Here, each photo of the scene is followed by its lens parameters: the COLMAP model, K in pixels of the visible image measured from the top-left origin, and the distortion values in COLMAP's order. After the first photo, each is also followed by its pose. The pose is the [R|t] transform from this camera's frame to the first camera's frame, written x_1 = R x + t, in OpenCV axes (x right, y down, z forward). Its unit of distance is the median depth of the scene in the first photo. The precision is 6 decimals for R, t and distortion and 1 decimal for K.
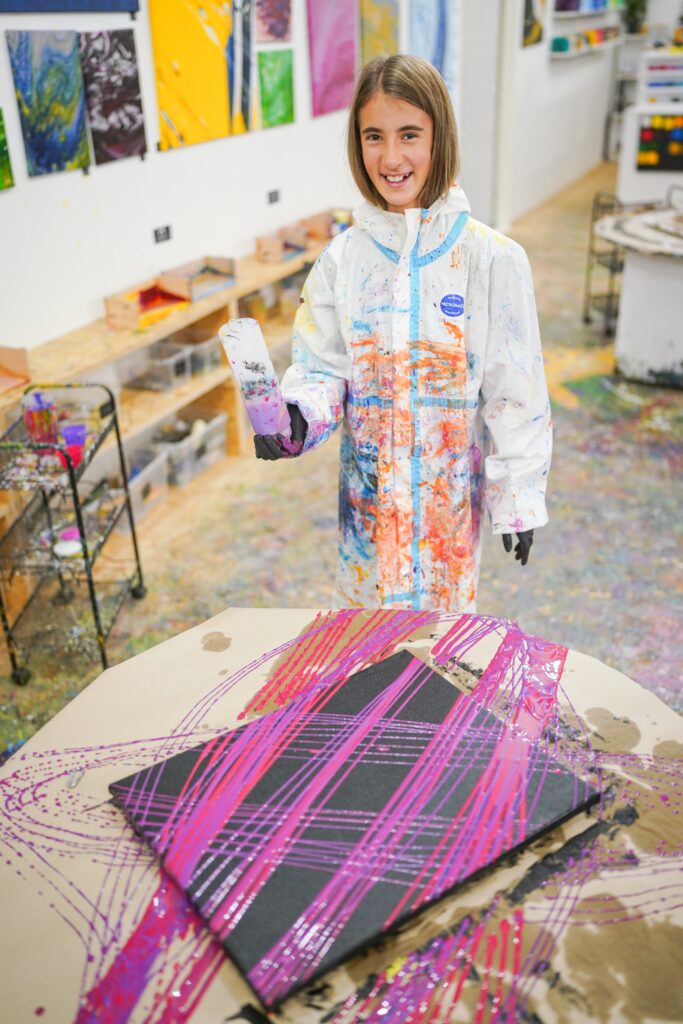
lens RADIAL K [[1015.8, 0, 341.5], [0, 1015.8, 512.0], [0, 0, 1]] dist [-0.053011, 0.269068]
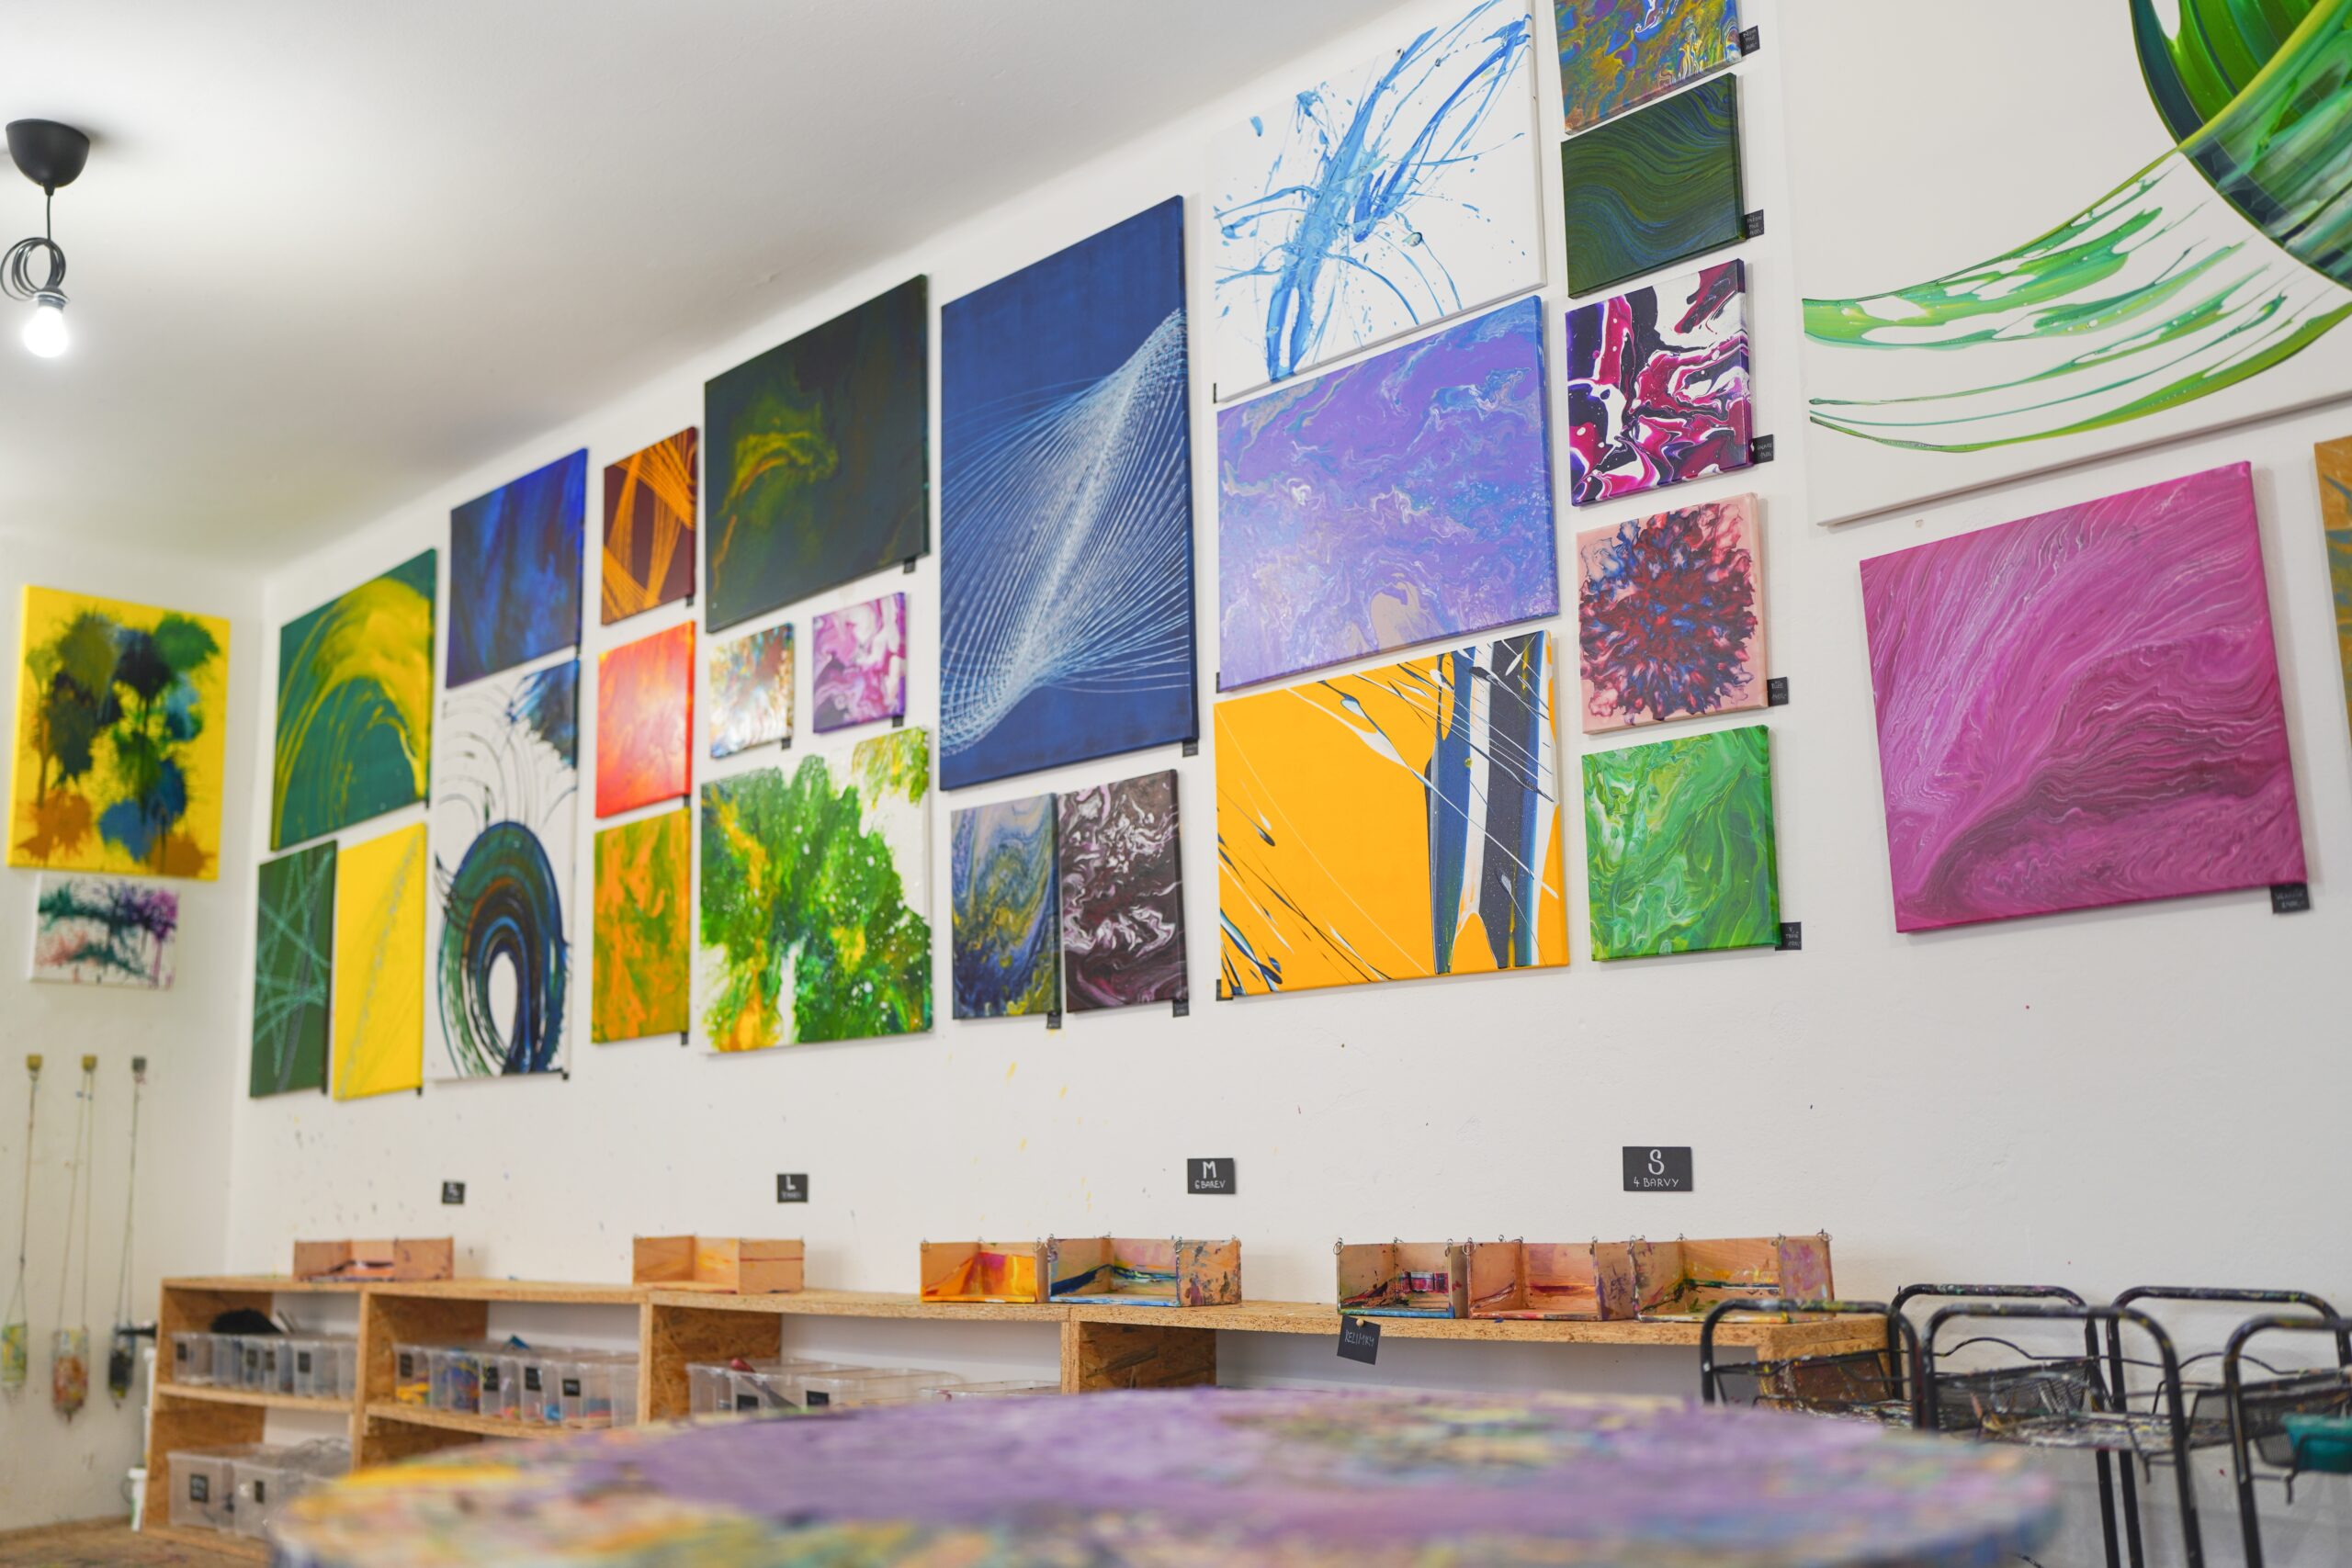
lens RADIAL K [[2333.0, 0, 1176.0], [0, 2333.0, 784.0], [0, 0, 1]] dist [-0.053011, 0.269068]
pose [[-0.393486, -0.152978, -0.906514, 0.881395], [-0.409162, 0.912155, 0.023673, -0.518414], [0.823259, 0.380225, -0.421512, 1.560795]]
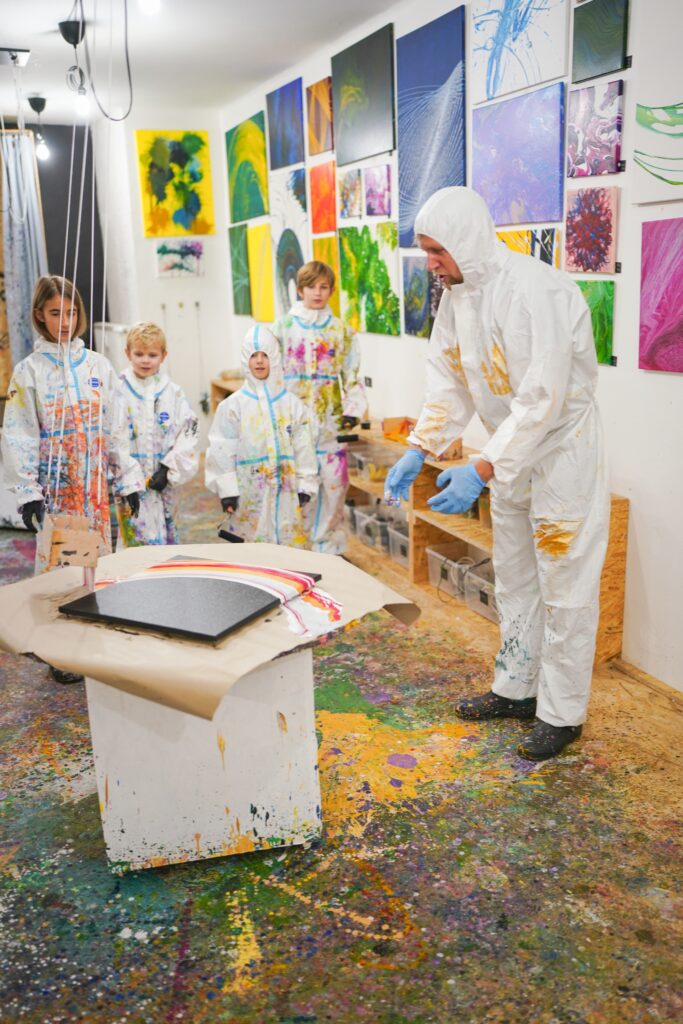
lens RADIAL K [[1015.8, 0, 341.5], [0, 1015.8, 512.0], [0, 0, 1]] dist [-0.053011, 0.269068]
pose [[-0.700918, 0.194698, -0.686154, 0.939962], [-0.295660, 0.796161, 0.527934, -0.908542], [0.649076, 0.572906, -0.500479, 1.851590]]
